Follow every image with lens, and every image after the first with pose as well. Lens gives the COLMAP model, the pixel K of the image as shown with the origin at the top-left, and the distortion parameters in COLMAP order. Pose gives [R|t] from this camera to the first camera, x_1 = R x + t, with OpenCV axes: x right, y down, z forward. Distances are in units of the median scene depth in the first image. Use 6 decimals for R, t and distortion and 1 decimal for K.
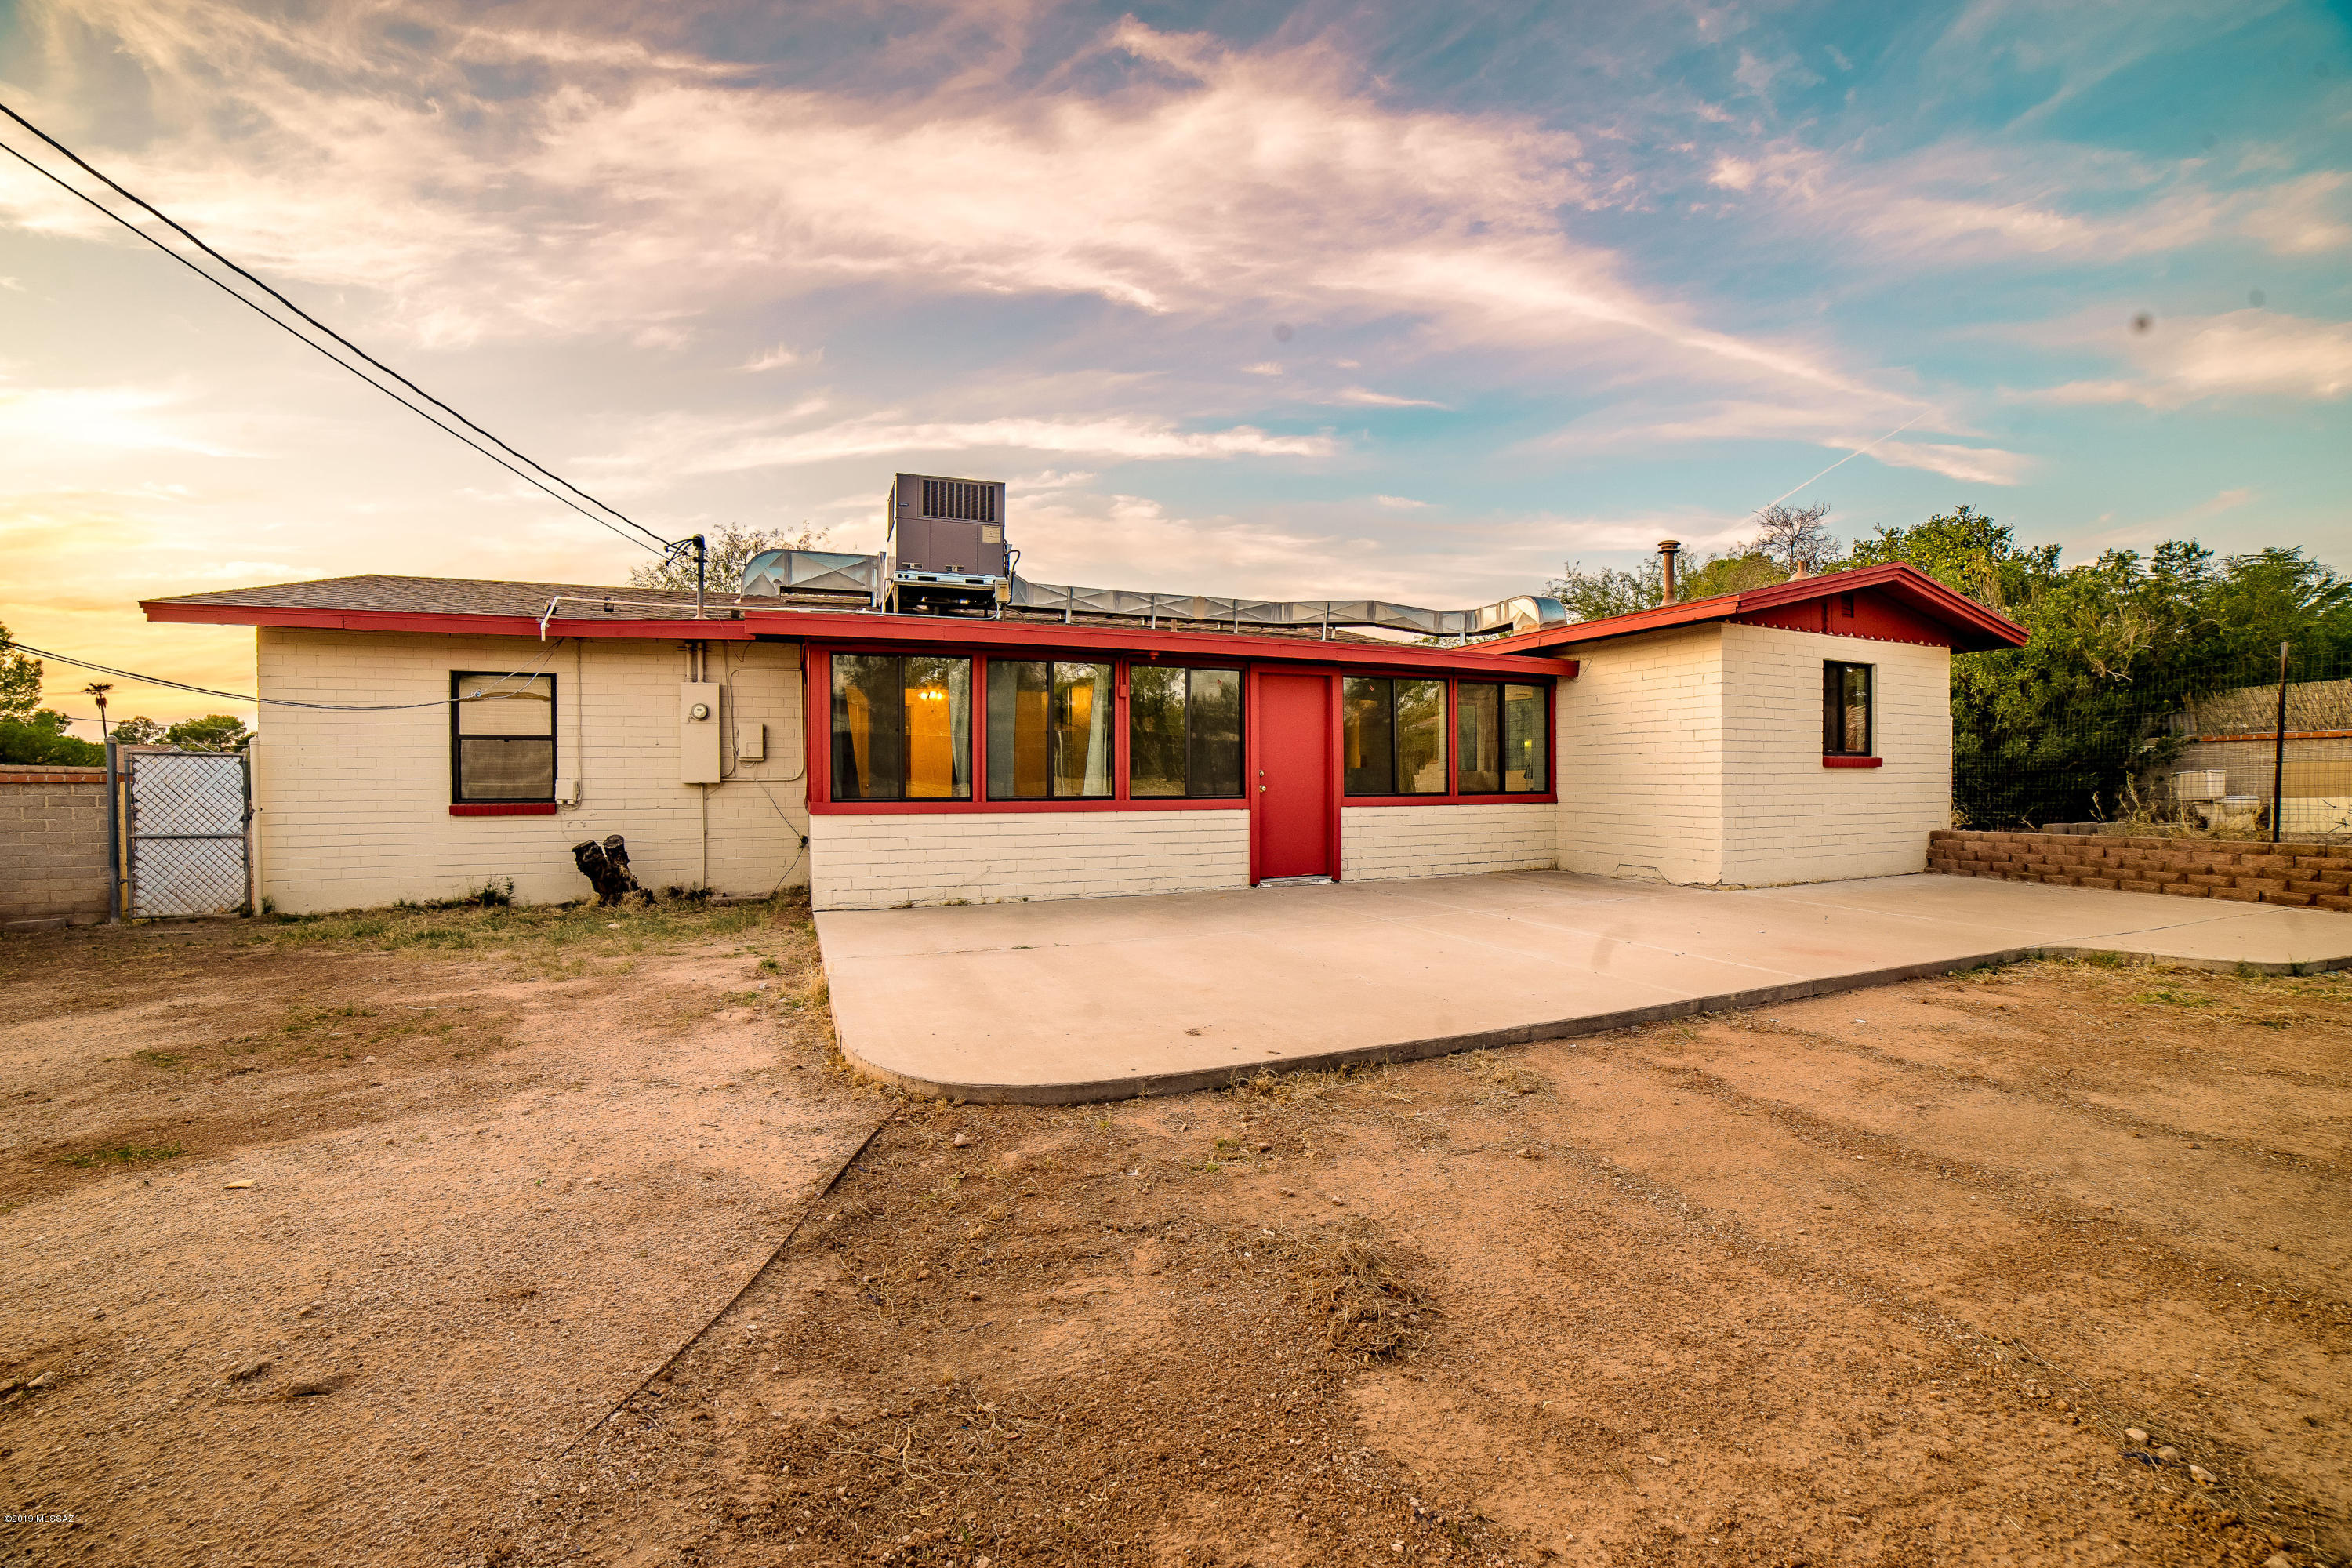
lens RADIAL K [[981.7, 0, 1182.5], [0, 981.7, 777.0], [0, 0, 1]] dist [-0.029481, 0.000147]
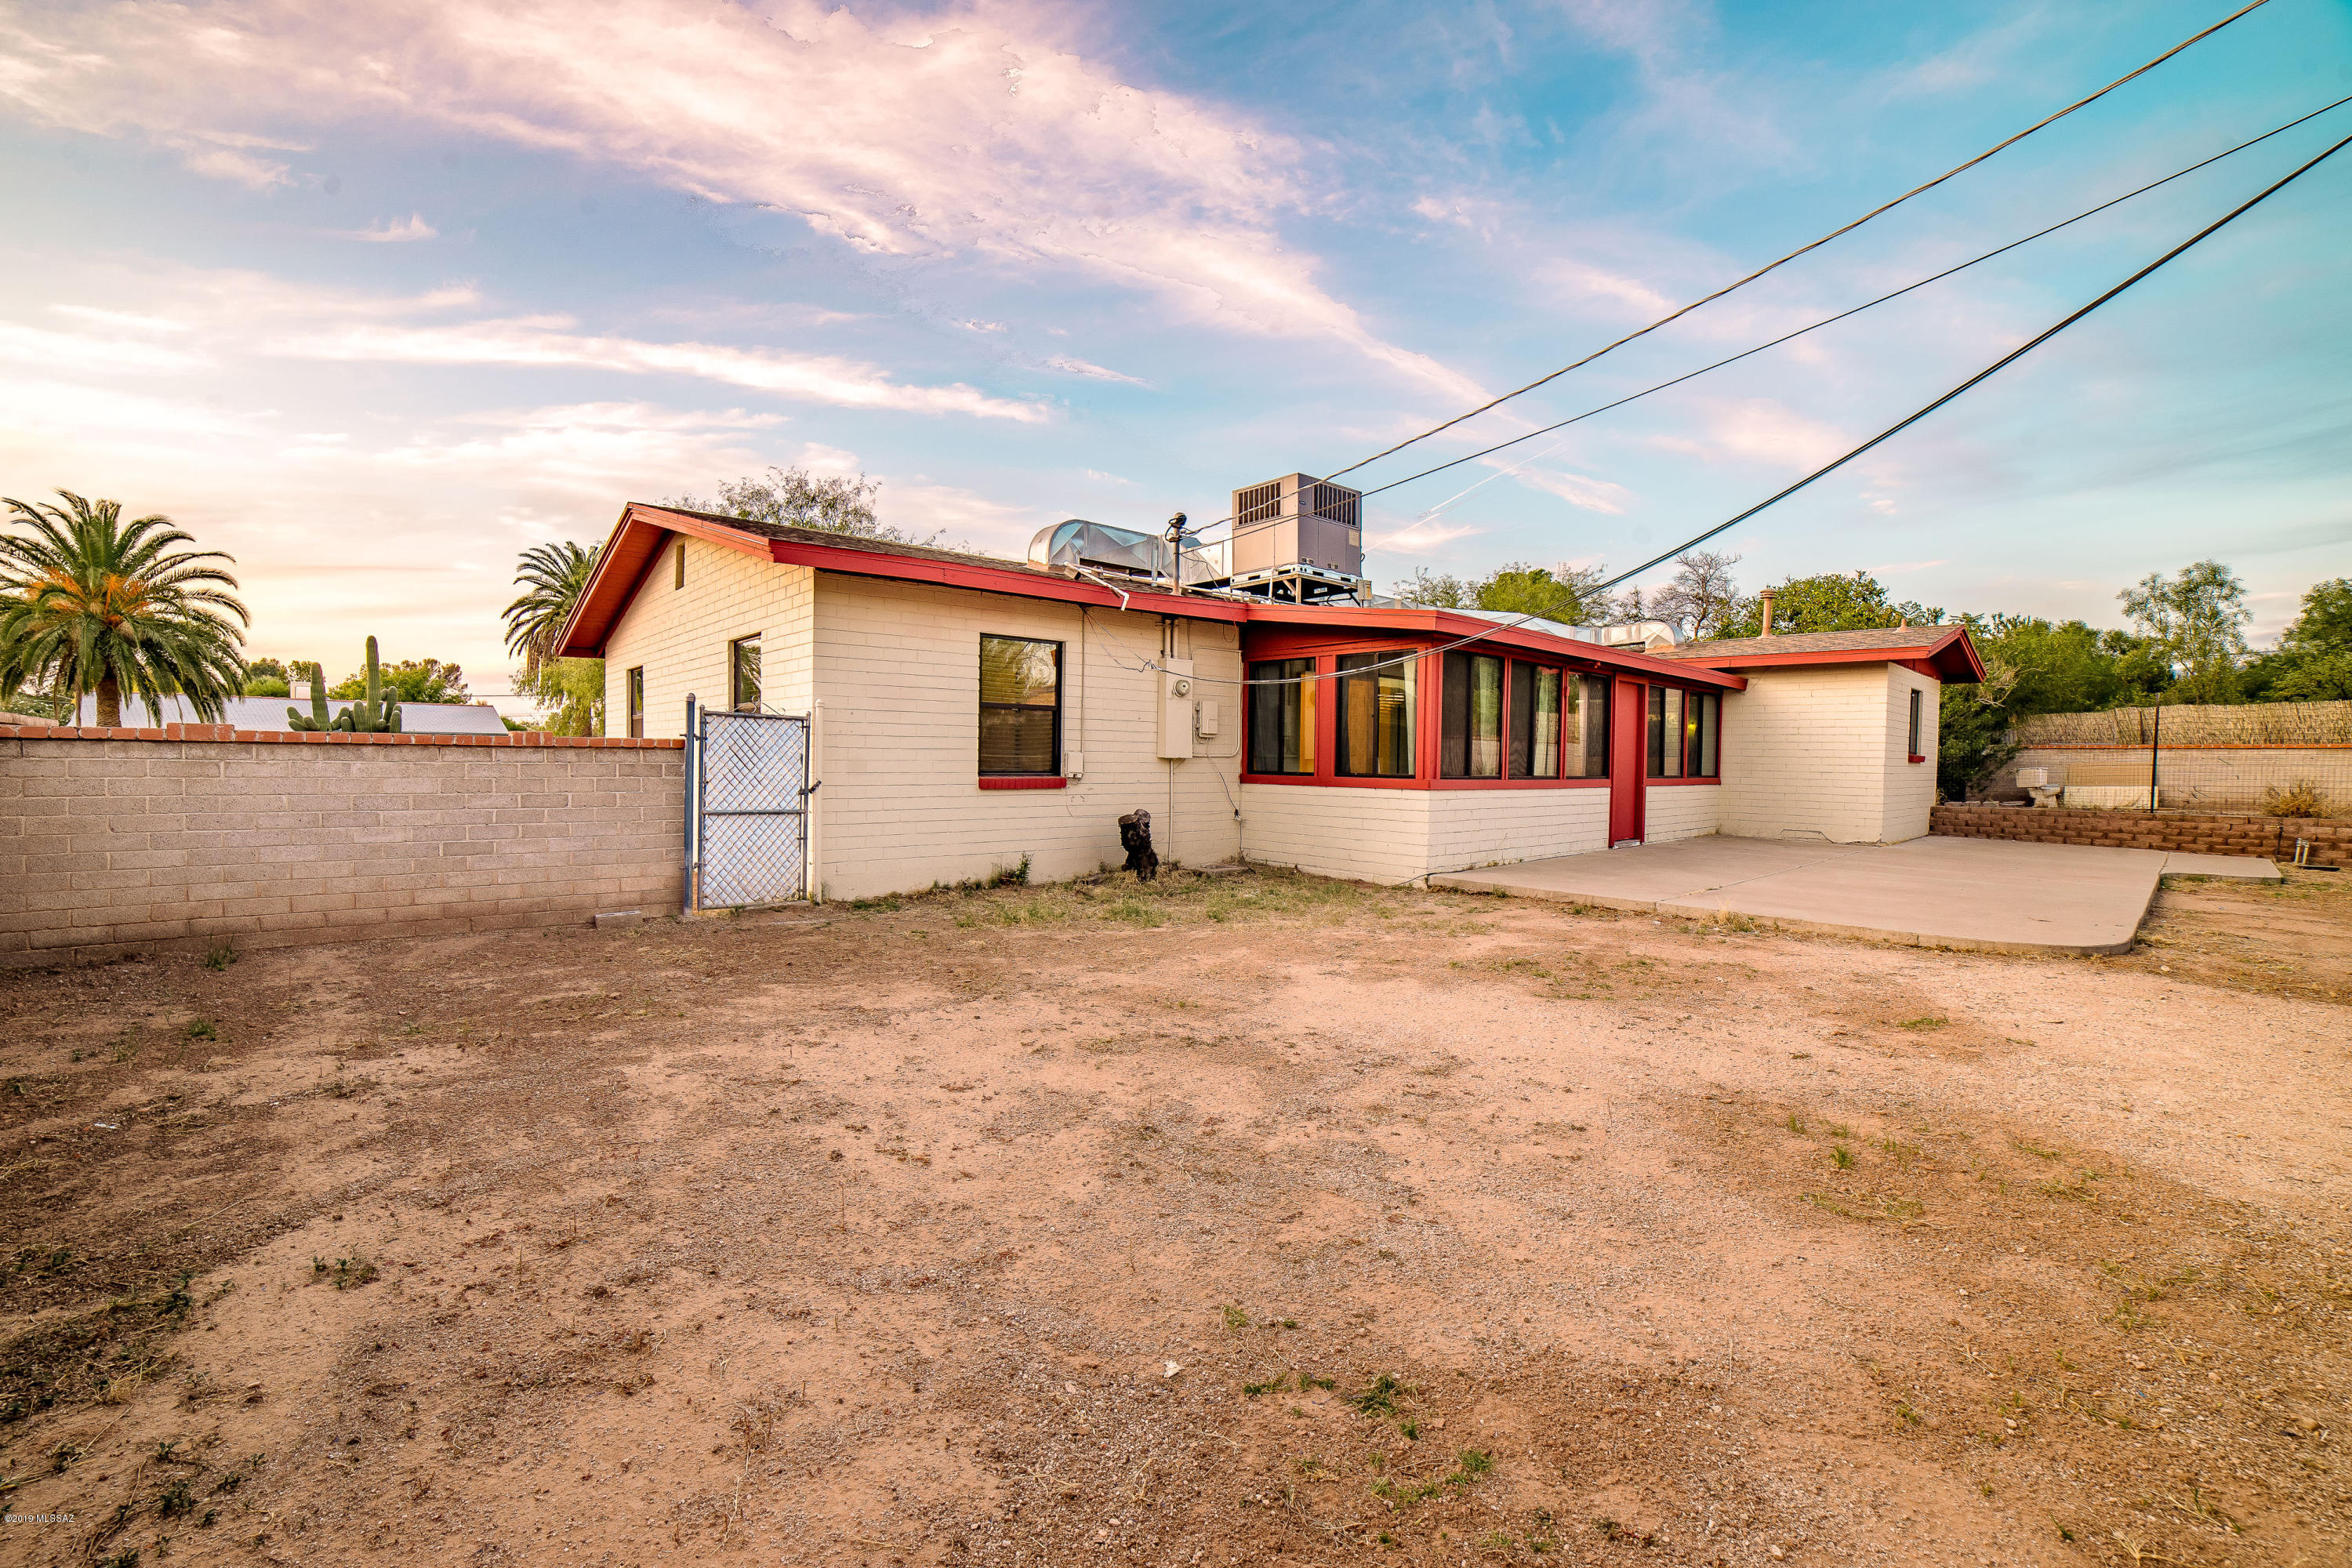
lens RADIAL K [[1041.3, 0, 1176.0], [0, 1041.3, 784.0], [0, 0, 1]] dist [-0.079914, 0.049647]
pose [[0.945495, 0.004552, 0.325604, -0.752679], [-0.011744, 0.999728, 0.020127, 0.010611], [-0.325424, -0.022854, 0.945292, 0.000254]]
